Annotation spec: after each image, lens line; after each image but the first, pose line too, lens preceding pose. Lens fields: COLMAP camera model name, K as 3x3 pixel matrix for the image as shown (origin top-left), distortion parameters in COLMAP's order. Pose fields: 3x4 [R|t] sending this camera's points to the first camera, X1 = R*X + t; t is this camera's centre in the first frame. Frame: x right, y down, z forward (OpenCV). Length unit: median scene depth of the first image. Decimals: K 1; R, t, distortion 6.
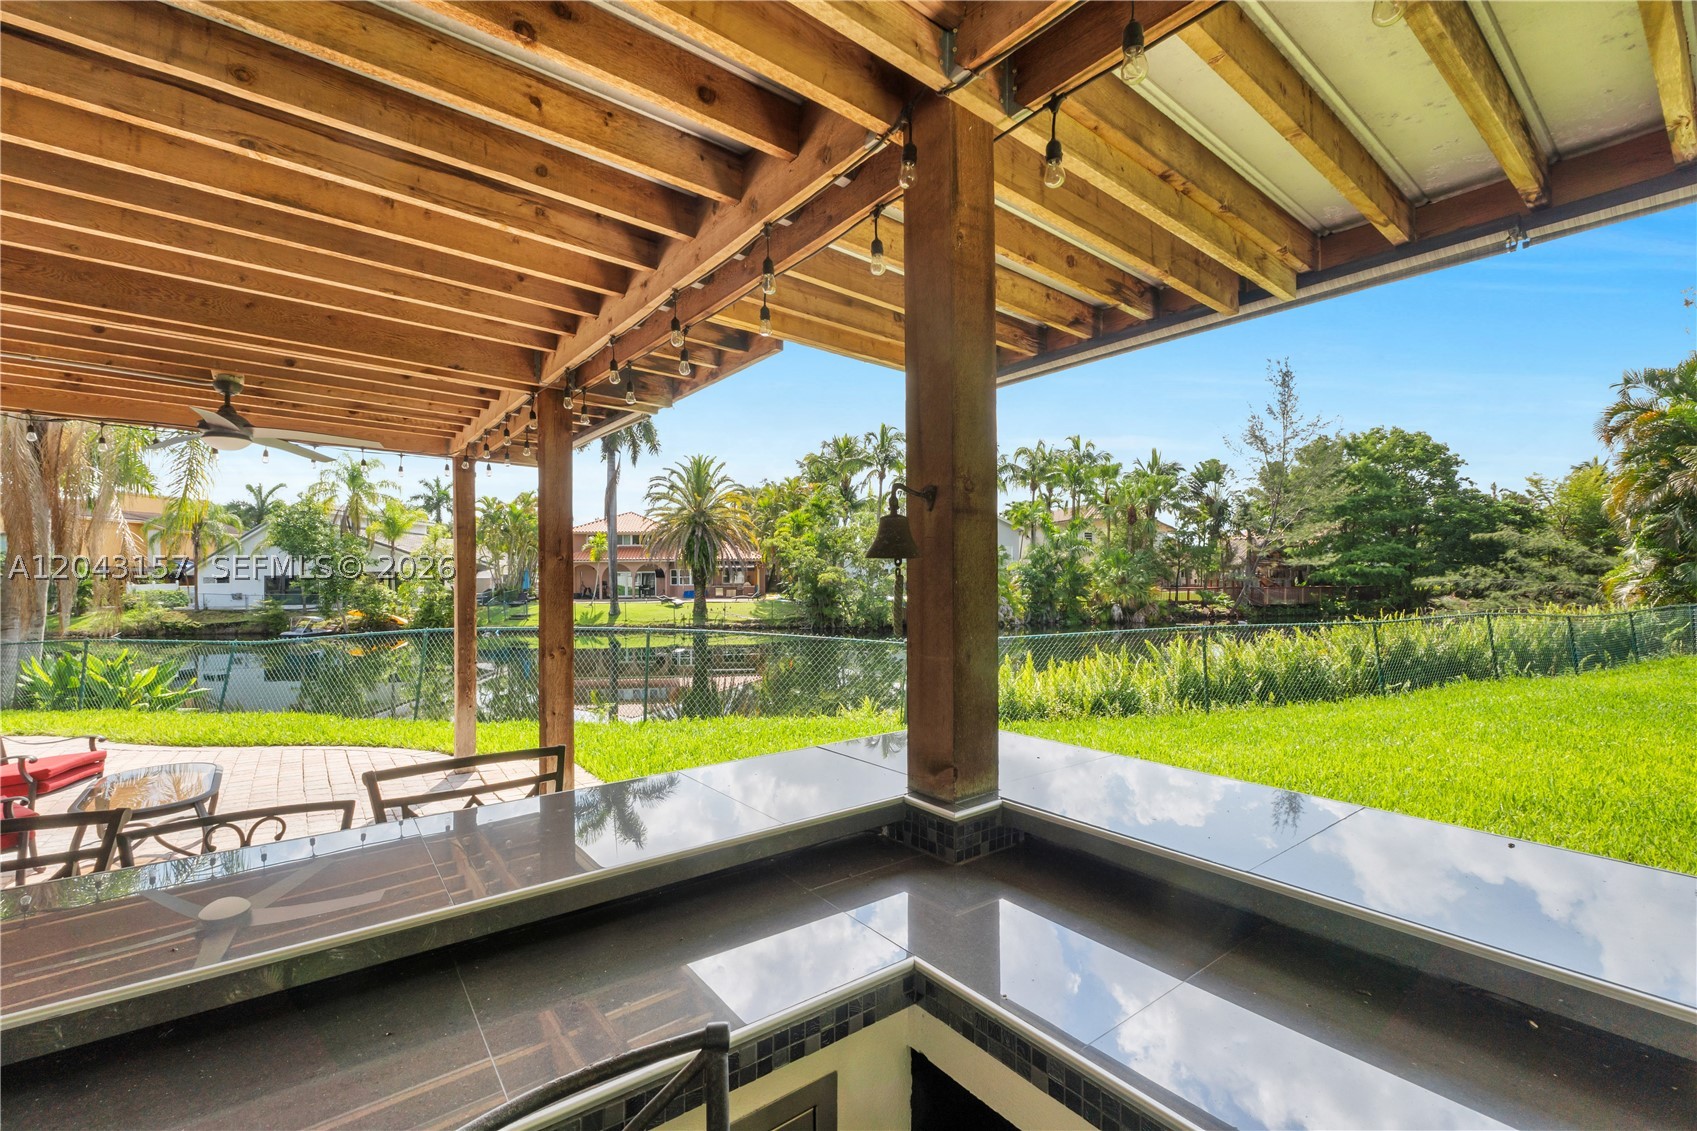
lens RADIAL K [[716.0, 0, 833.4], [0, 716.0, 572.3], [0, 0, 1]] dist [-0.008644, -0.000016]
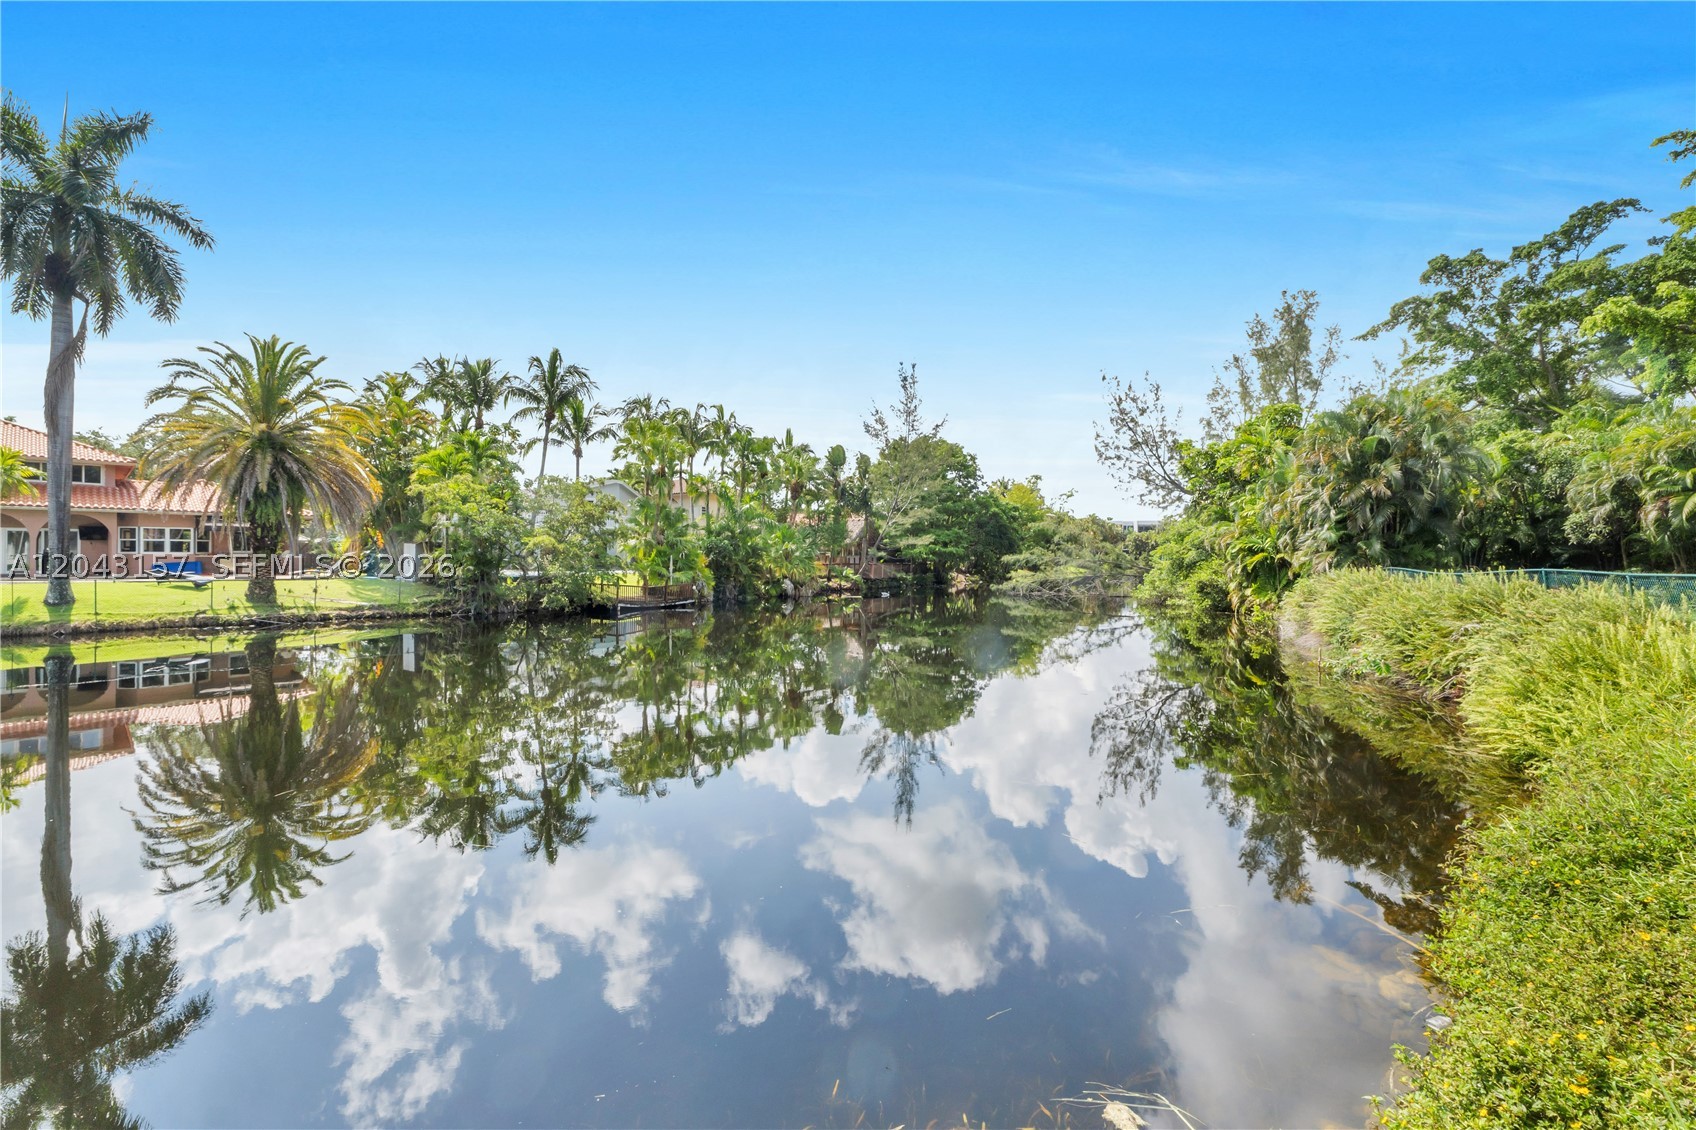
lens RADIAL K [[715.6, 0, 843.2], [0, 715.6, 548.8], [0, 0, 1]] dist [-0.008644, -0.000016]
pose [[0.747874, 0.020671, 0.663518, -0.214759], [-0.016745, 0.999784, -0.012272, 0.014721], [-0.663629, -0.001933, 0.748059, 0.213385]]
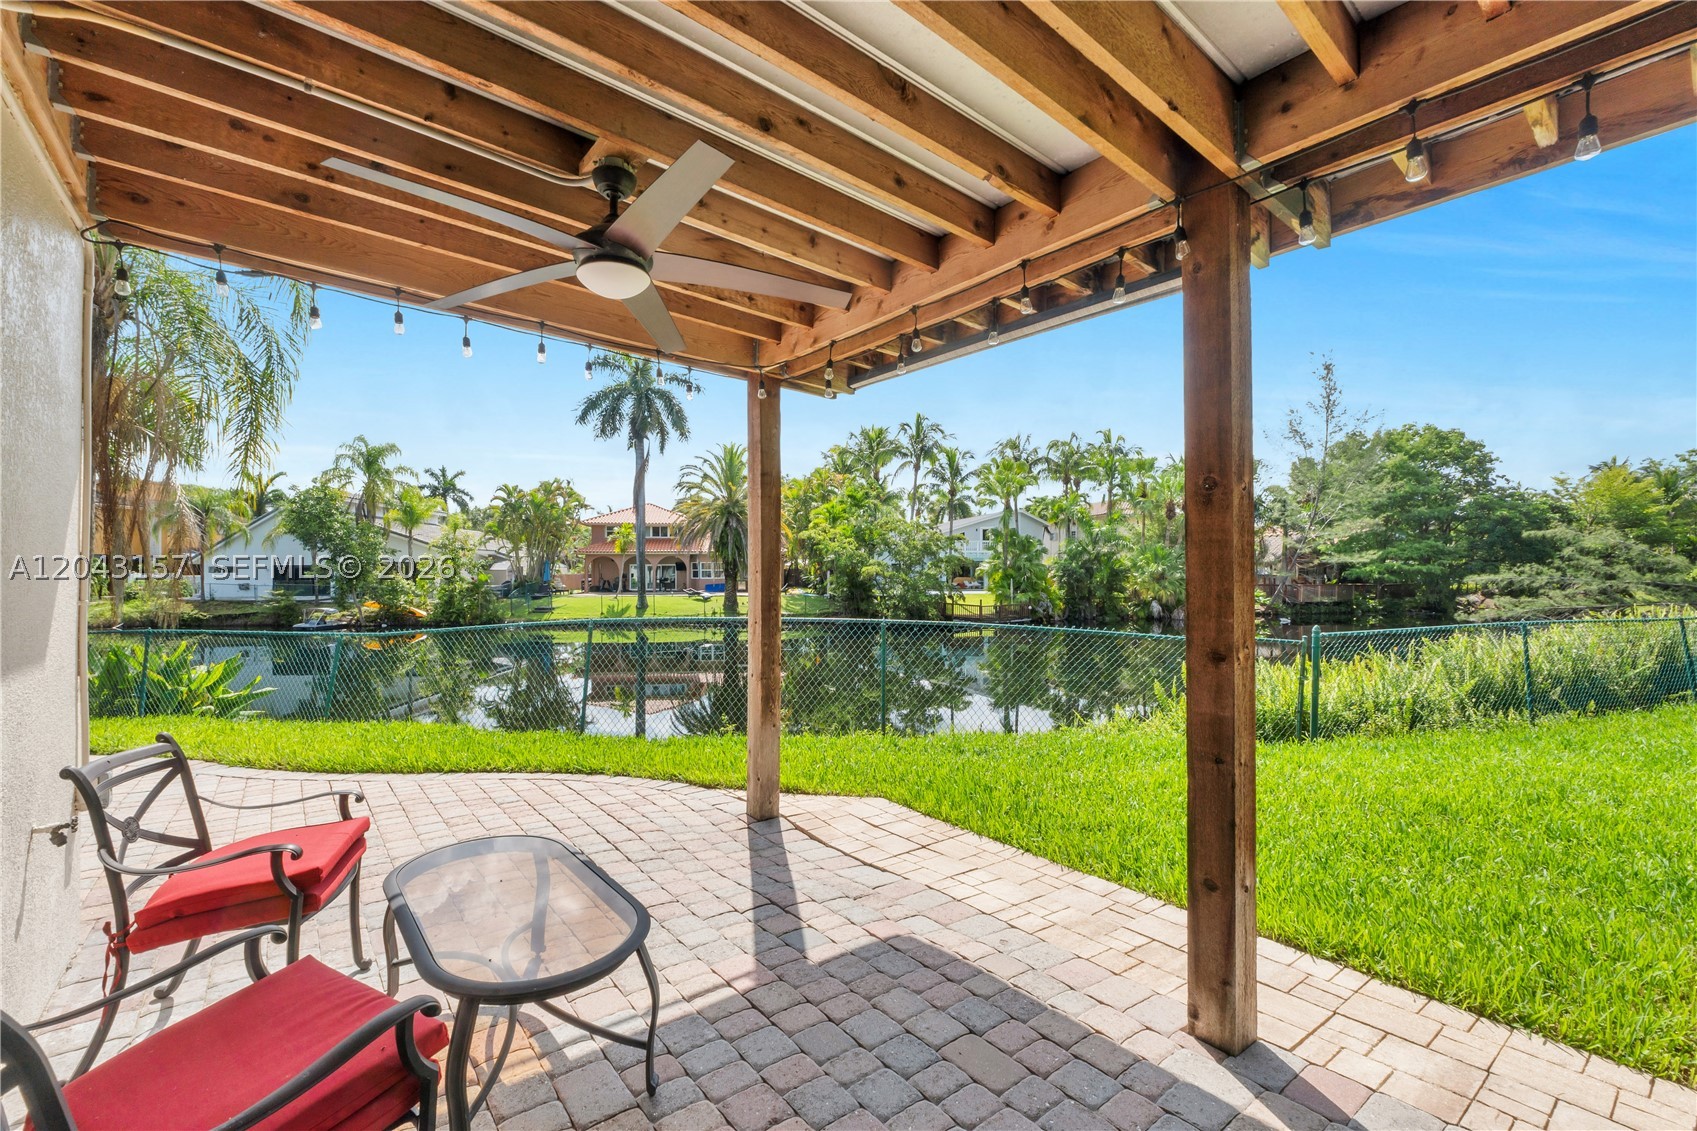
lens RADIAL K [[716.0, 0, 844.8], [0, 716.0, 572.3], [0, 0, 1]] dist [-0.008644, -0.000016]
pose [[0.999839, 0.007006, 0.016532, -0.047632], [-0.007106, 0.999957, 0.005961, 0.003136], [-0.016489, -0.006077, 0.999846, 0.030000]]
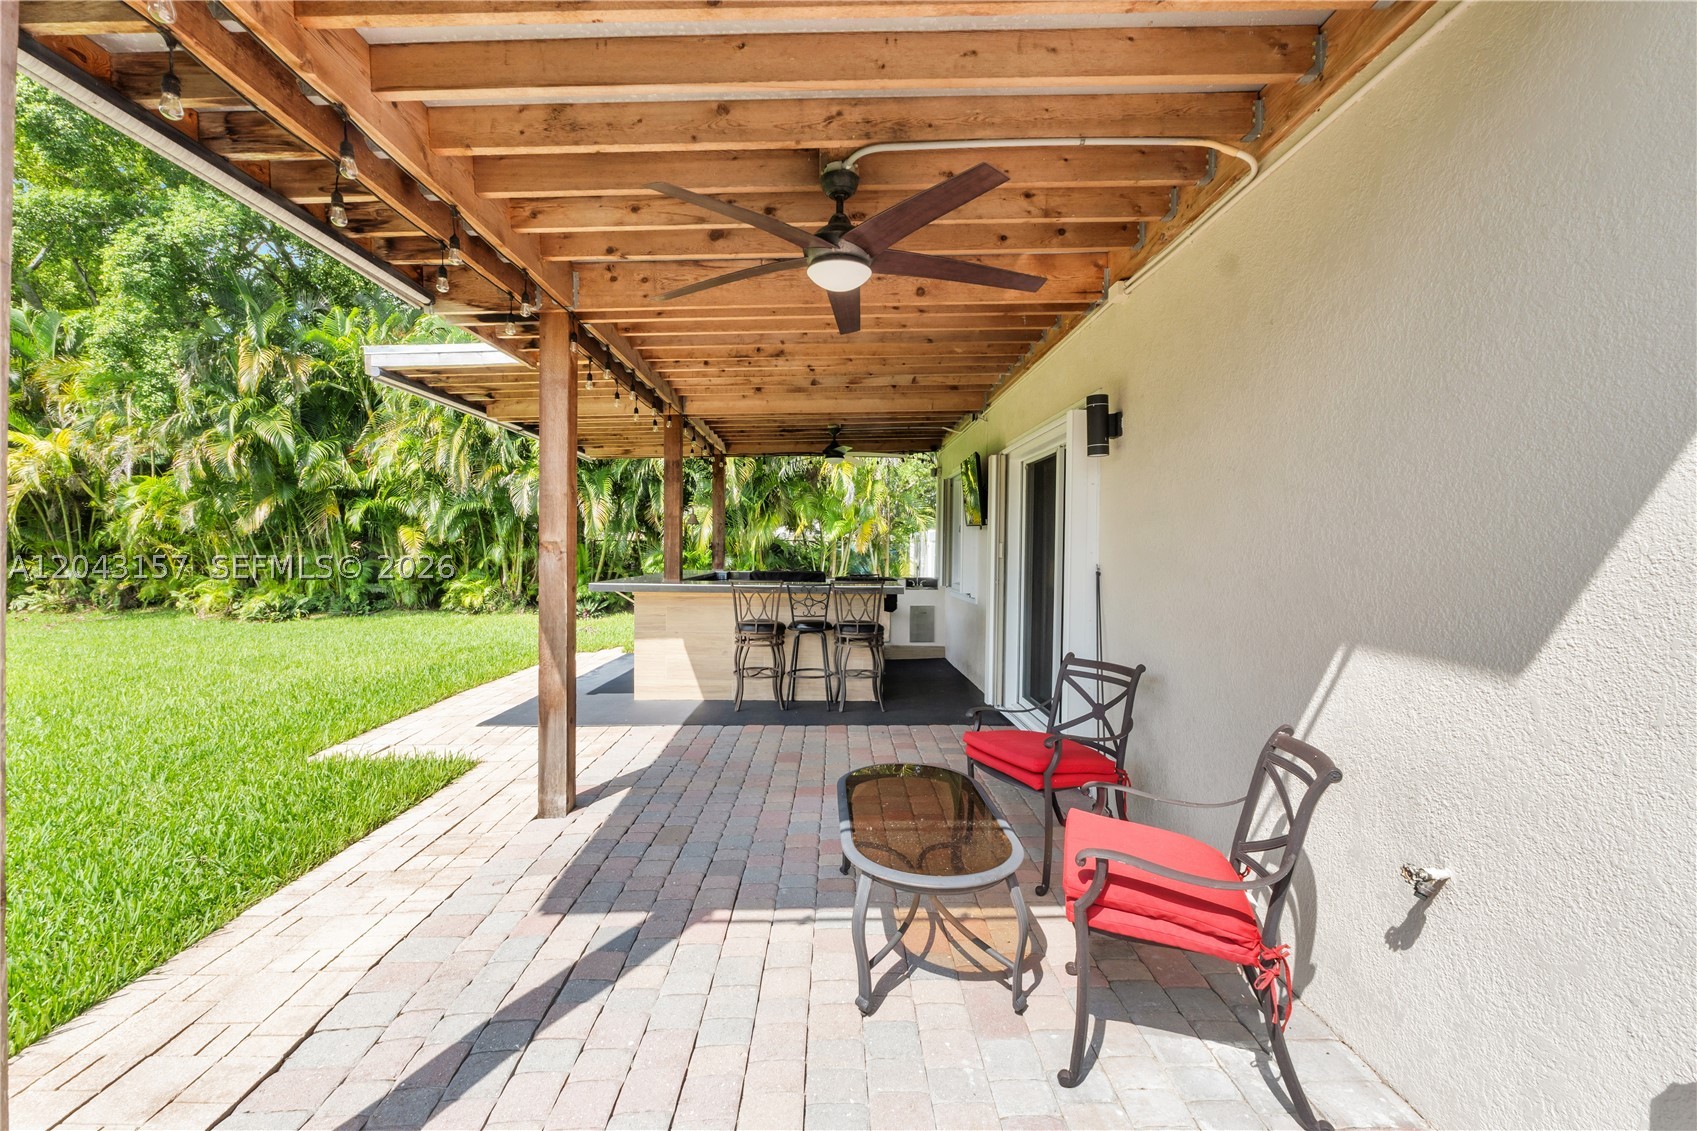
lens RADIAL K [[716.0, 0, 837.7], [0, 716.0, 560.2], [0, 0, 1]] dist [-0.008644, -0.000016]
pose [[-0.785940, -0.012014, 0.618186, -0.089823], [-0.006149, 0.999914, 0.011614, 0.004621], [-0.618272, 0.005326, -0.785946, 0.109383]]
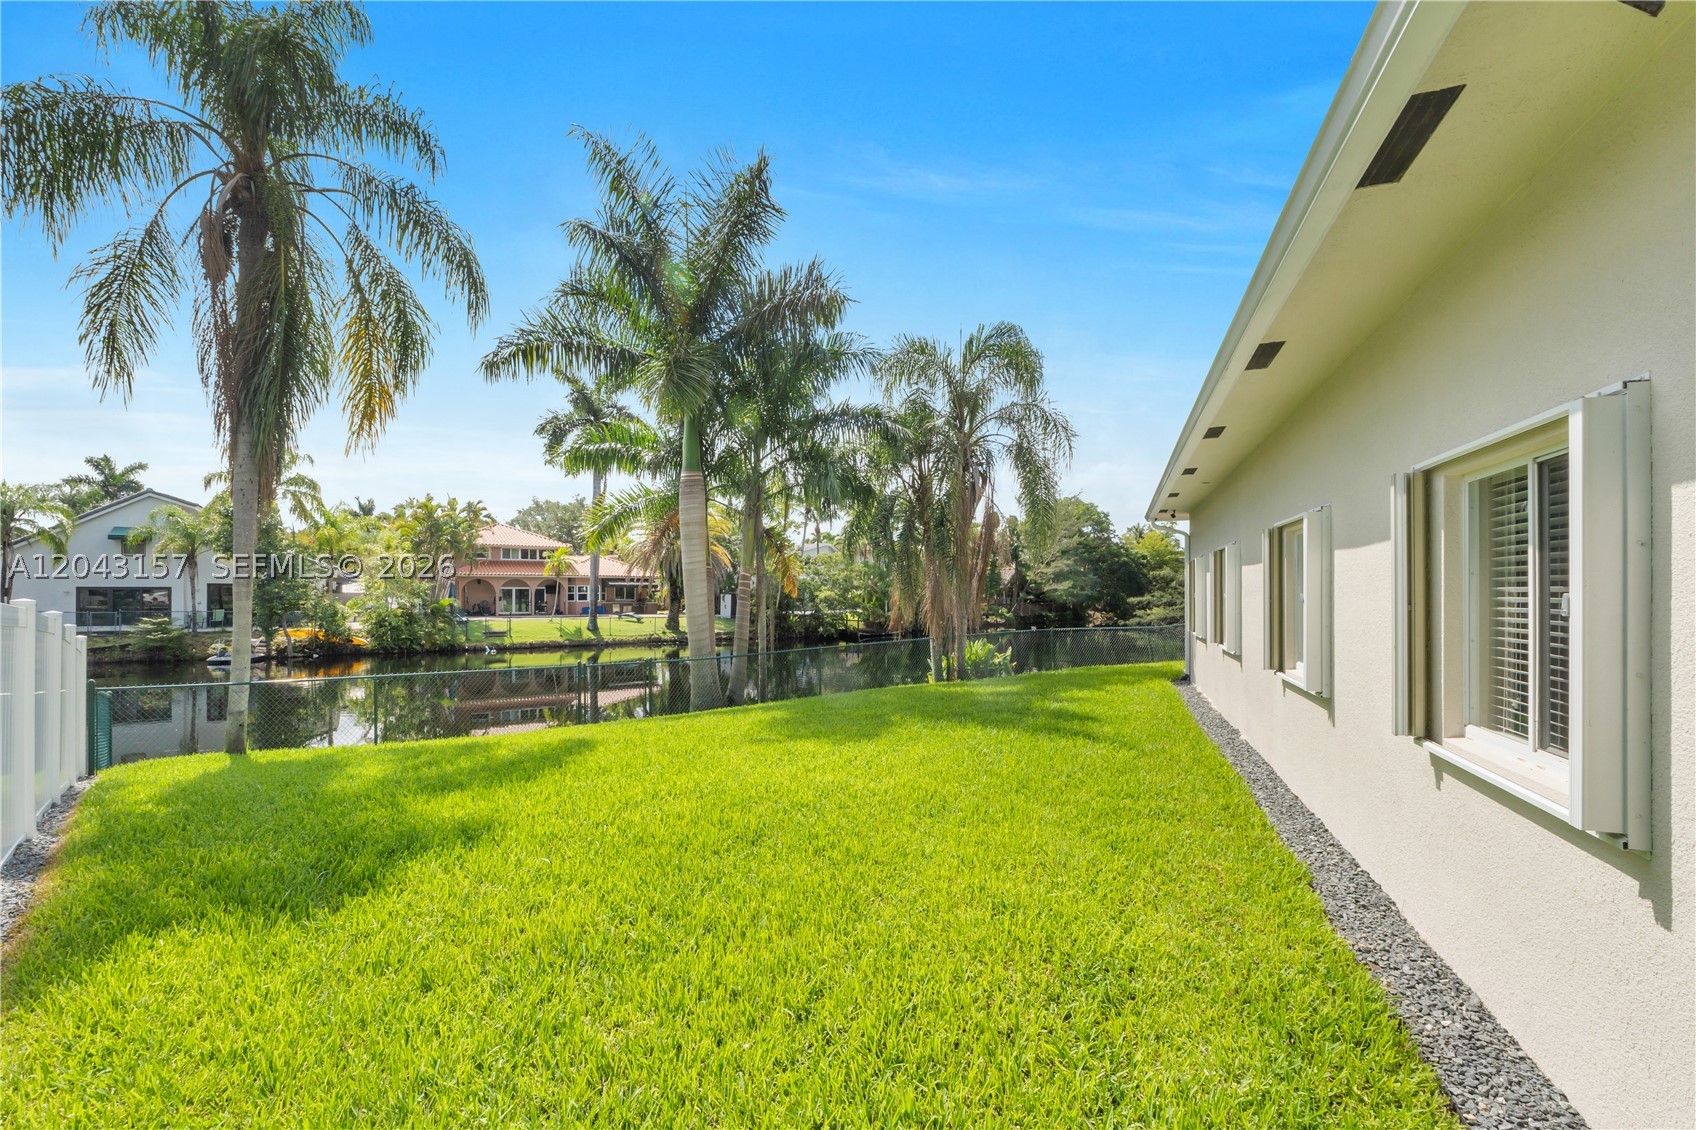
lens RADIAL K [[715.6, 0, 849.0], [0, 715.6, 592.7], [0, 0, 1]] dist [-0.008644, -0.000016]
pose [[0.855544, 0.009232, 0.517647, -0.506469], [-0.010373, 0.999946, -0.000690, 0.003446], [-0.517626, -0.004779, 0.855594, -0.053100]]
